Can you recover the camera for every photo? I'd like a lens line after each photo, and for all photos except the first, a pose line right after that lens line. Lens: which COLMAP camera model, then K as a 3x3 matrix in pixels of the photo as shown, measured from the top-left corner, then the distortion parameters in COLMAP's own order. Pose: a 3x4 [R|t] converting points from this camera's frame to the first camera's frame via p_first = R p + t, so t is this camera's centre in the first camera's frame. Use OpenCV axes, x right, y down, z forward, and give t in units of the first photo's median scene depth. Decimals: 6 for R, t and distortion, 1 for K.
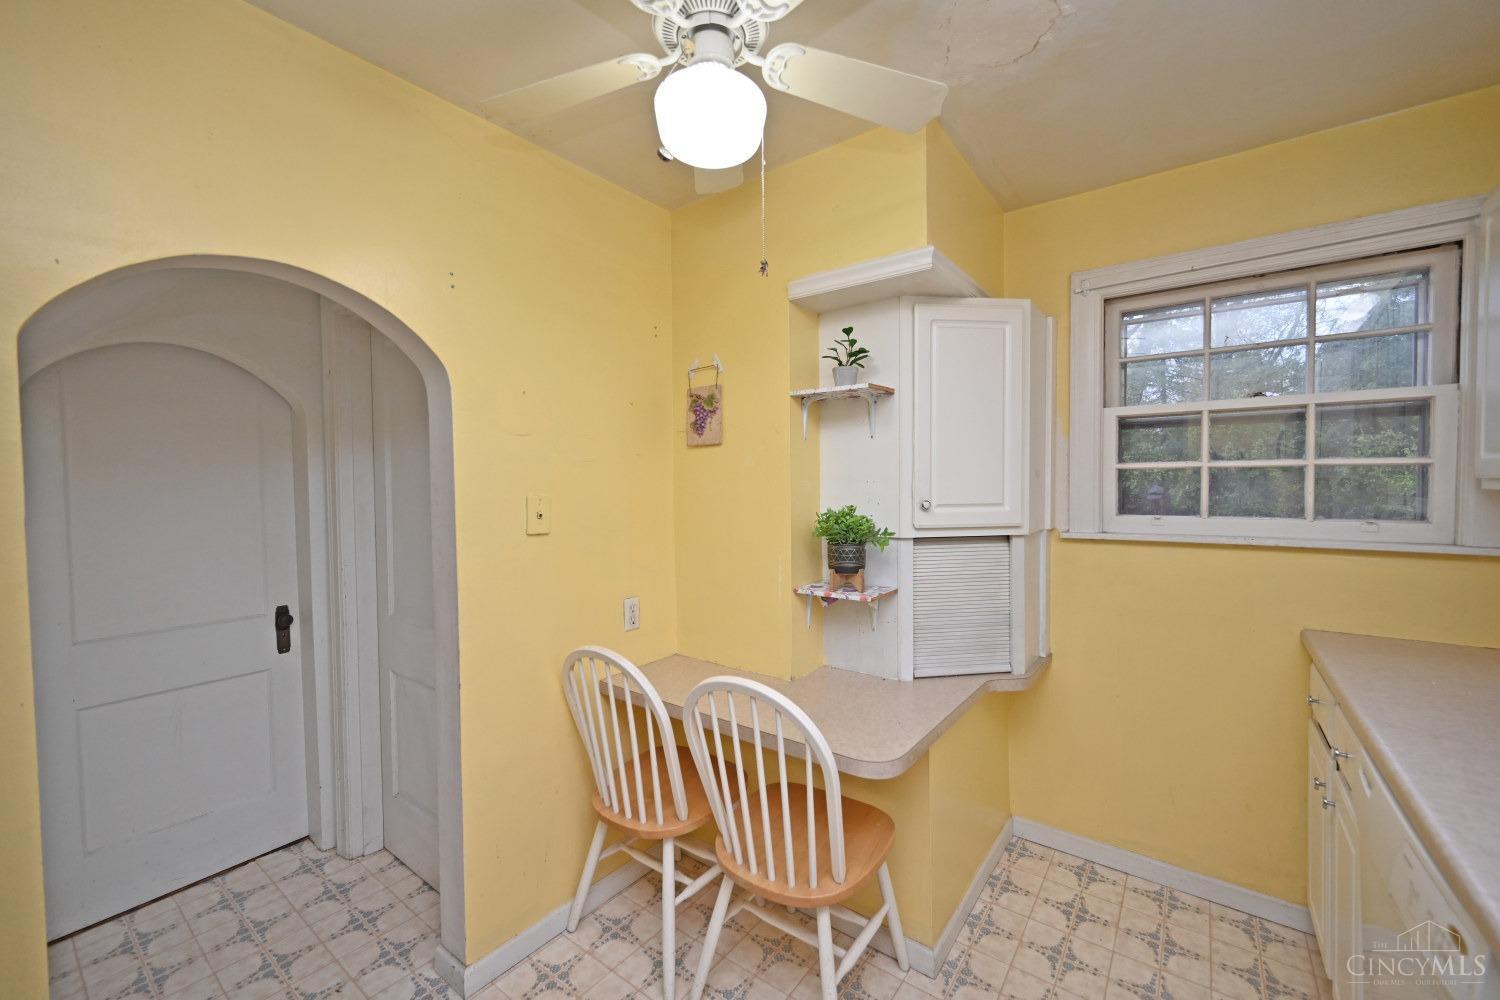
lens RADIAL K [[602.3, 0, 749.5], [0, 602.3, 501.1], [0, 0, 1]] dist [0.000923, 0.000574]
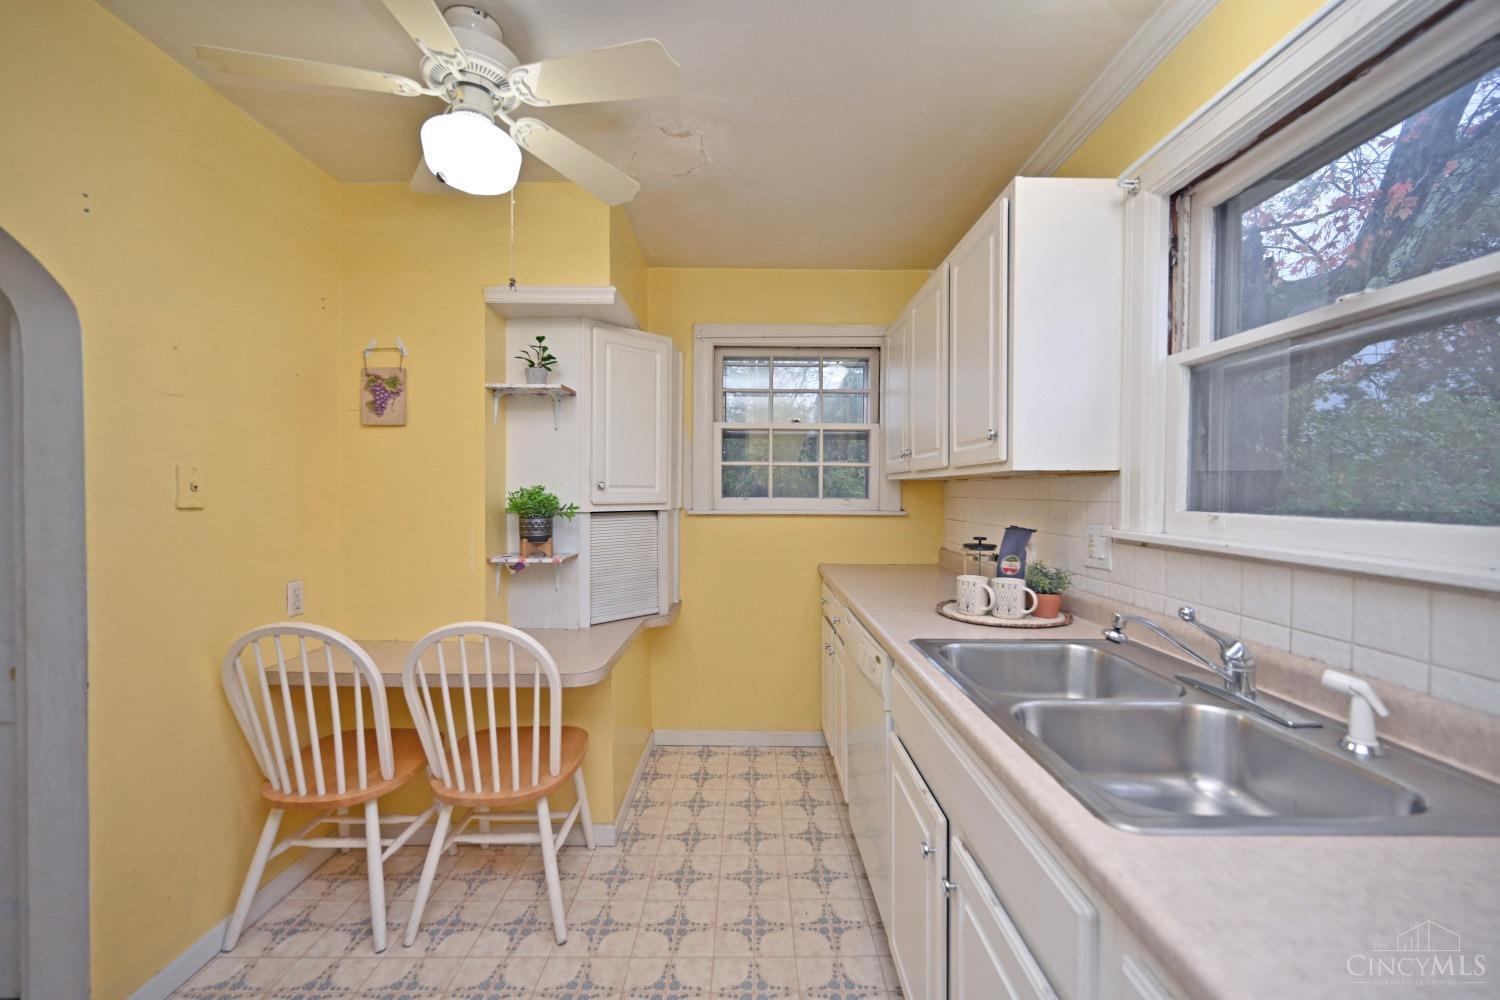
lens RADIAL K [[602.3, 0, 749.5], [0, 602.3, 501.1], [0, 0, 1]] dist [0.000923, 0.000574]
pose [[0.797099, 0.005091, 0.603827, -0.222256], [0.004877, 0.999878, -0.014868, 0.059102], [-0.603828, 0.014797, 0.796977, -0.197953]]
